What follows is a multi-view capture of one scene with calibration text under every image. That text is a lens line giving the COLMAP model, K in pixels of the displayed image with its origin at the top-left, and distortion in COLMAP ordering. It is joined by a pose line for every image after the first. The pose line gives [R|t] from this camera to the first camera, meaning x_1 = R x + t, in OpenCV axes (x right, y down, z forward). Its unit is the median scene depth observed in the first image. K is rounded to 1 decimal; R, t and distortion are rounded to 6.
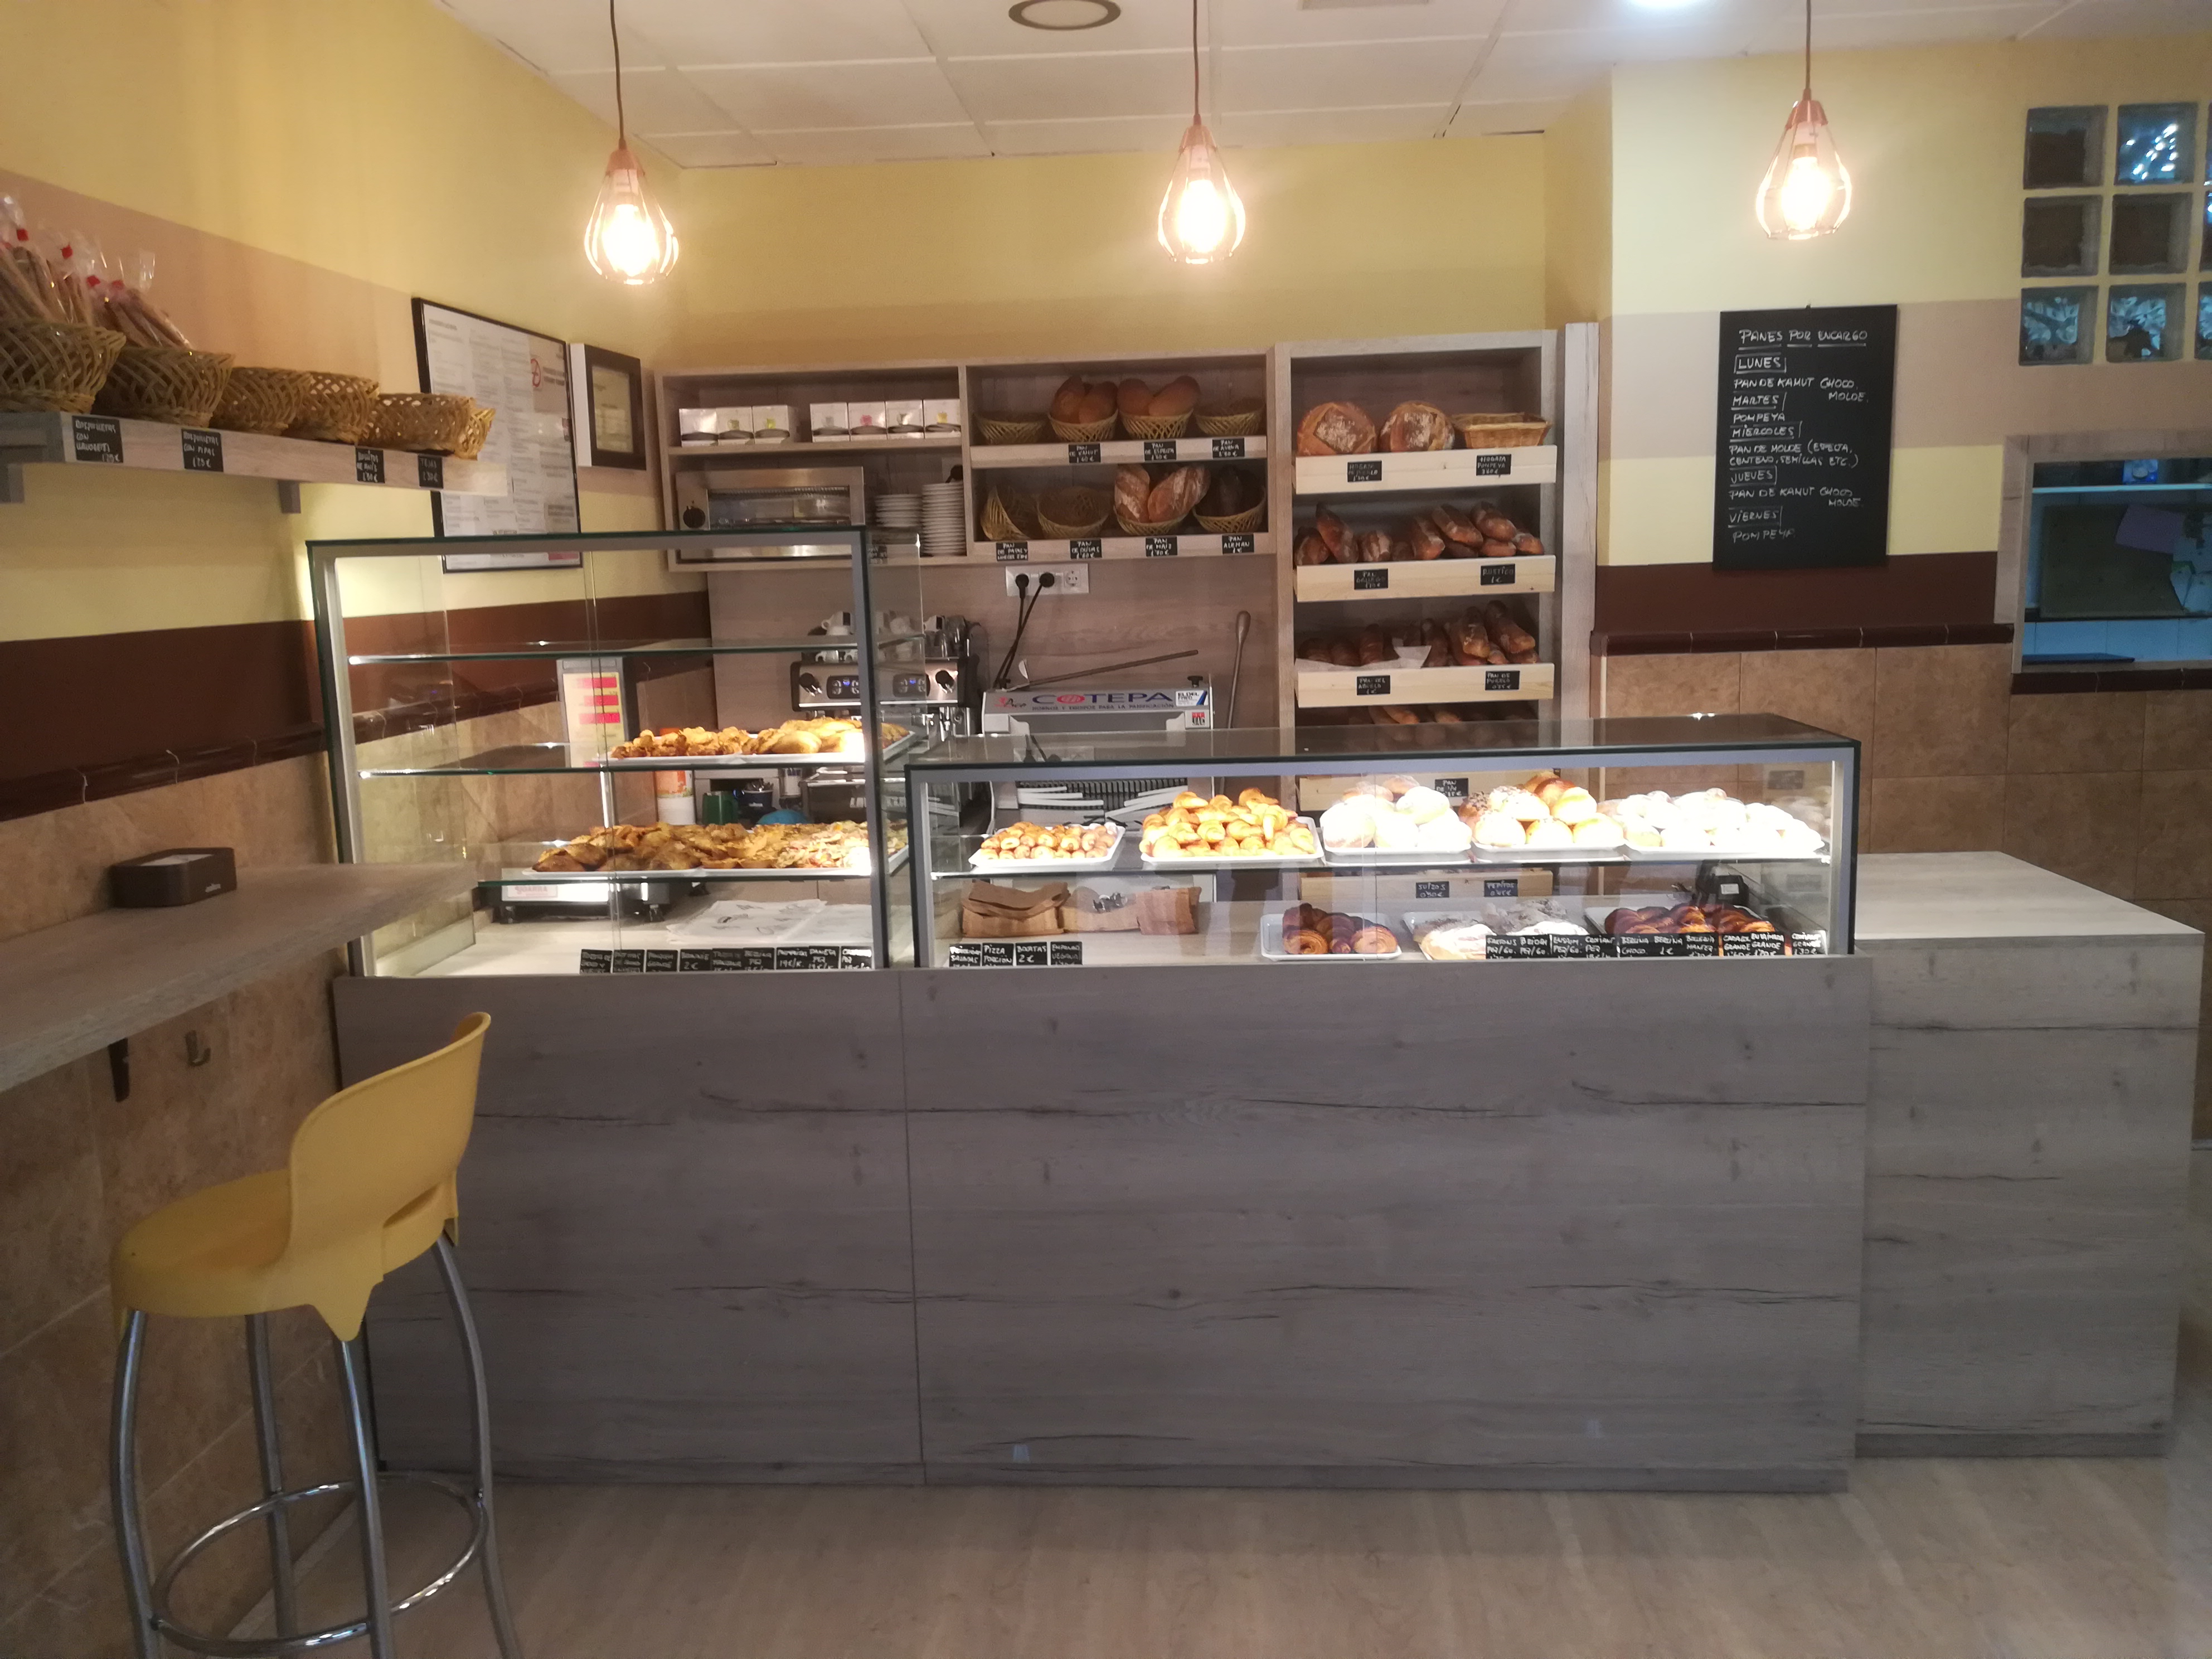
lens RADIAL K [[1781.8, 0, 1106.0], [0, 1781.8, 829.5], [0, 0, 1]] dist [0.074934, -0.106125]
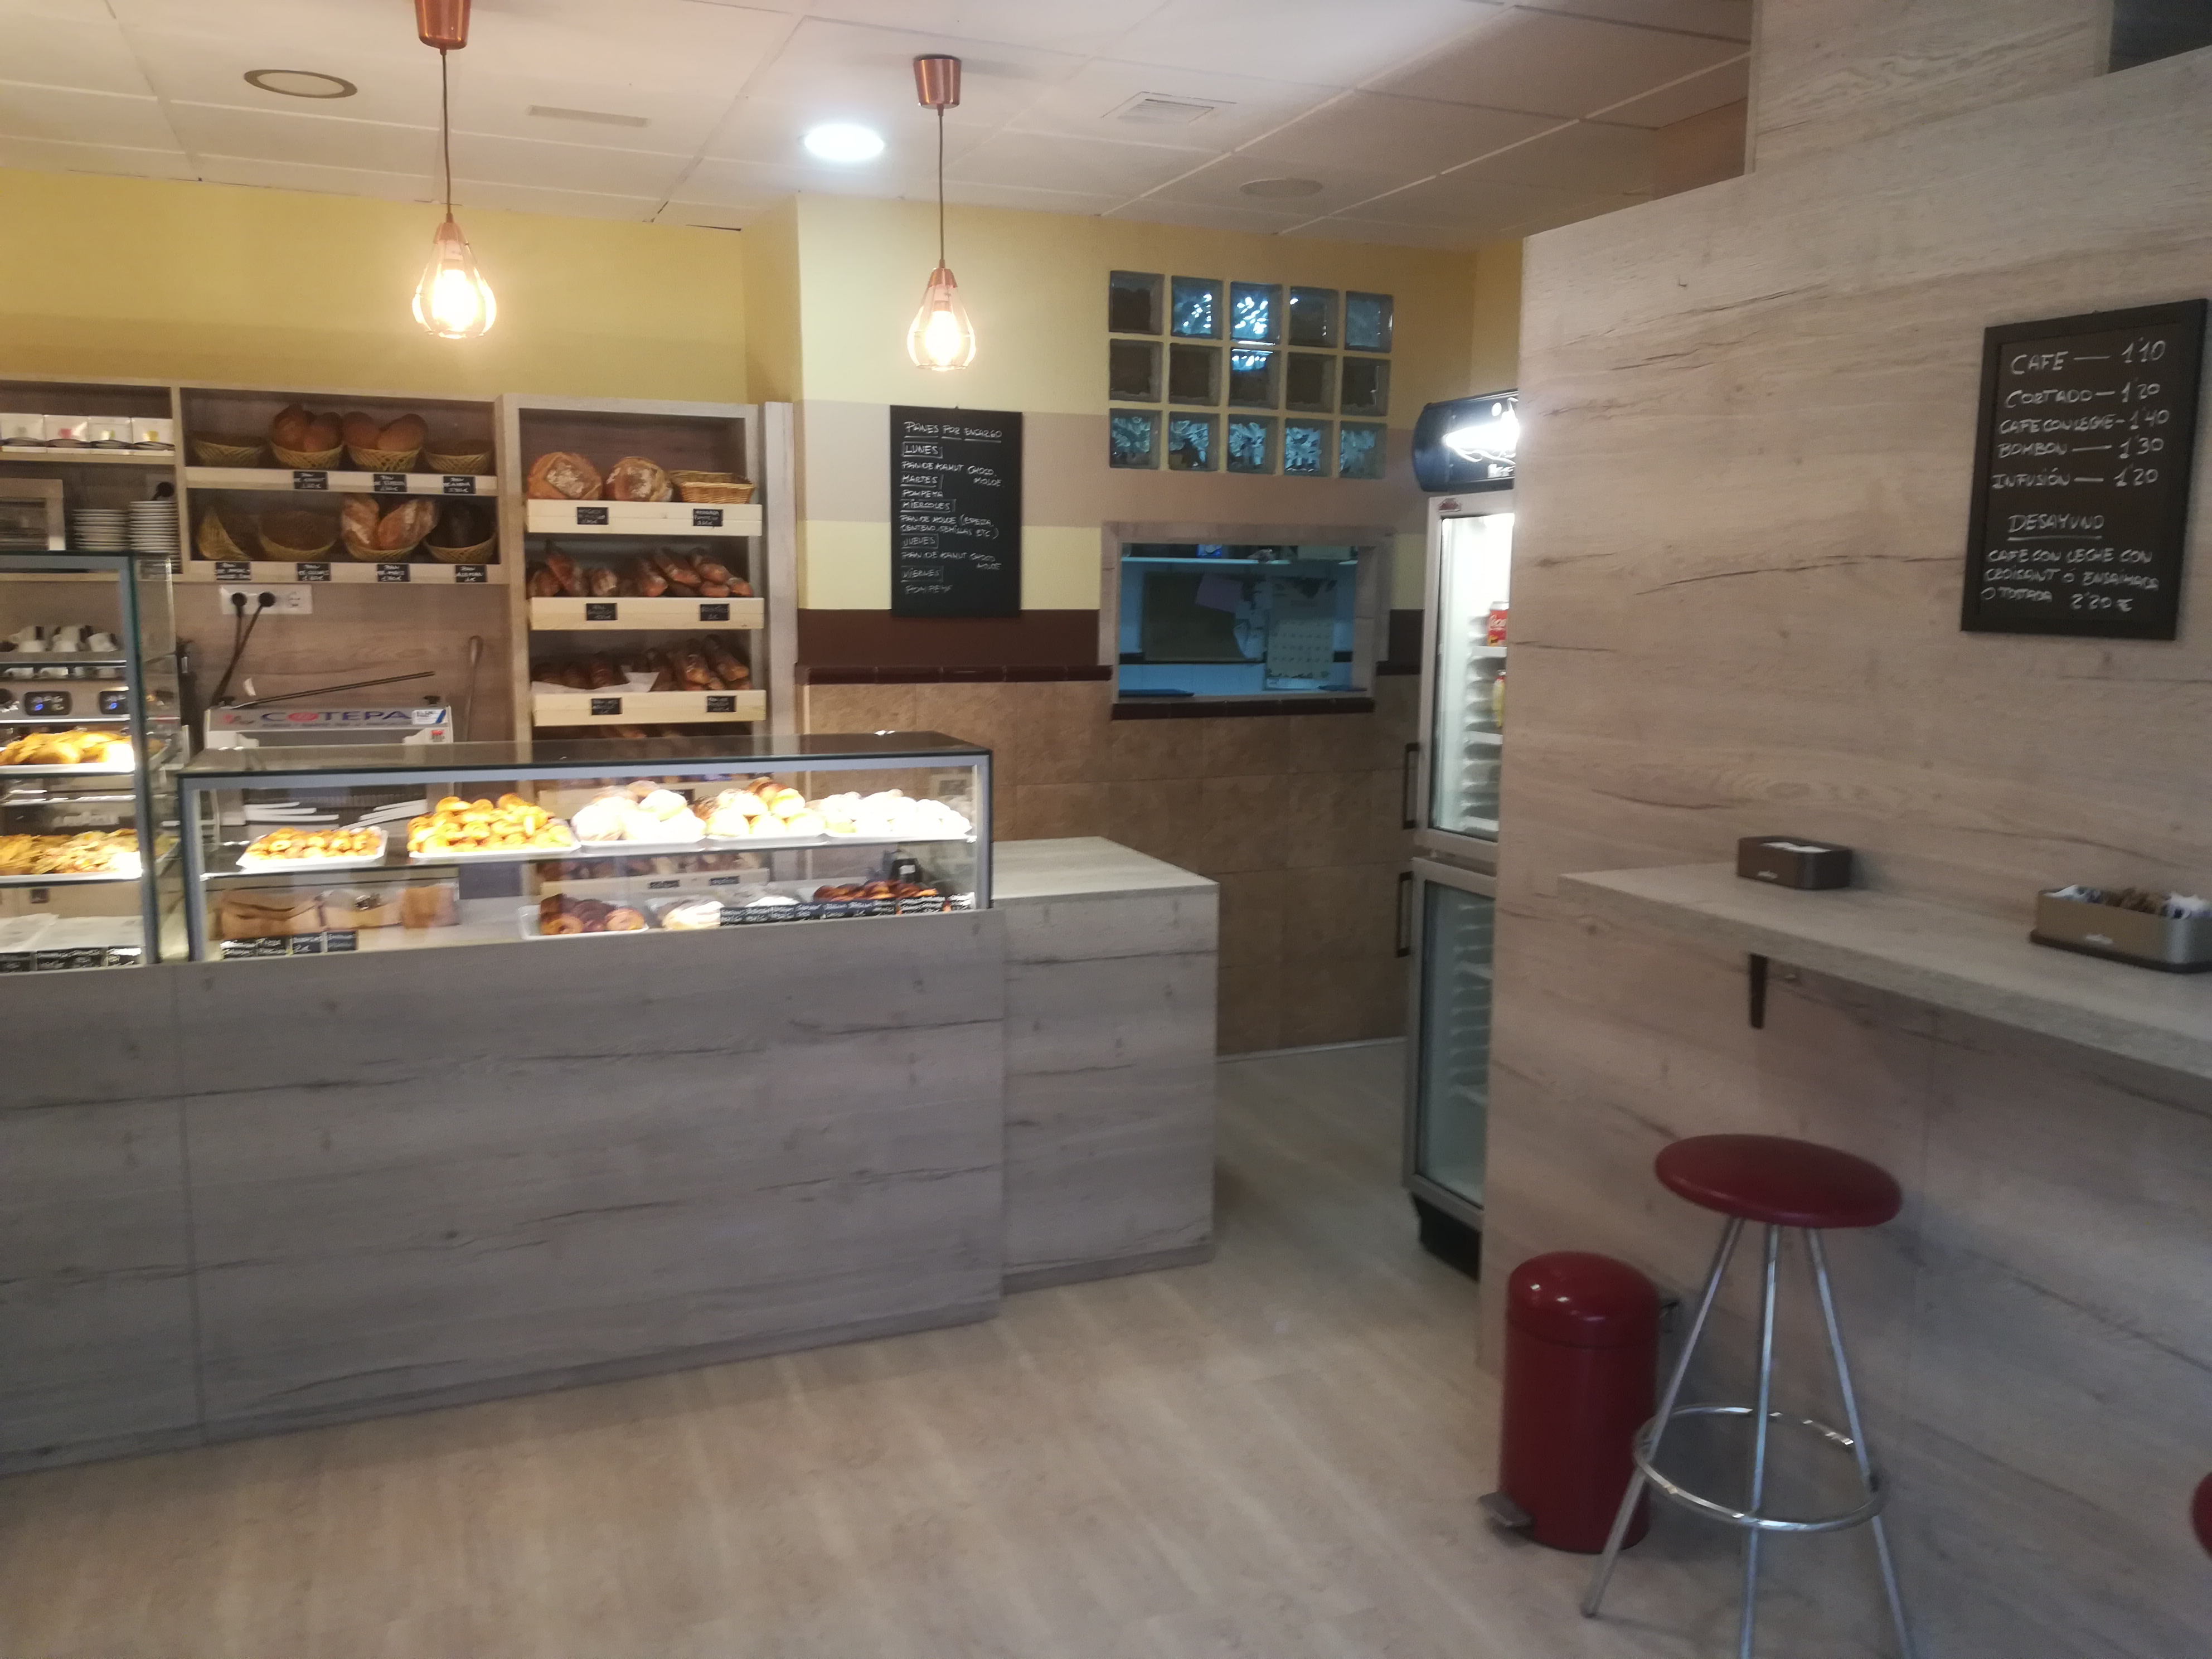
lens RADIAL K [[1744.0, 0, 1106.0], [0, 1744.0, 829.5], [0, 0, 1]] dist [0.091087, -0.182295]
pose [[0.905018, -0.020336, 0.424886, -0.038859], [0.026075, 0.999630, -0.007695, 0.013991], [-0.424573, 0.018043, 0.905214, -0.139023]]
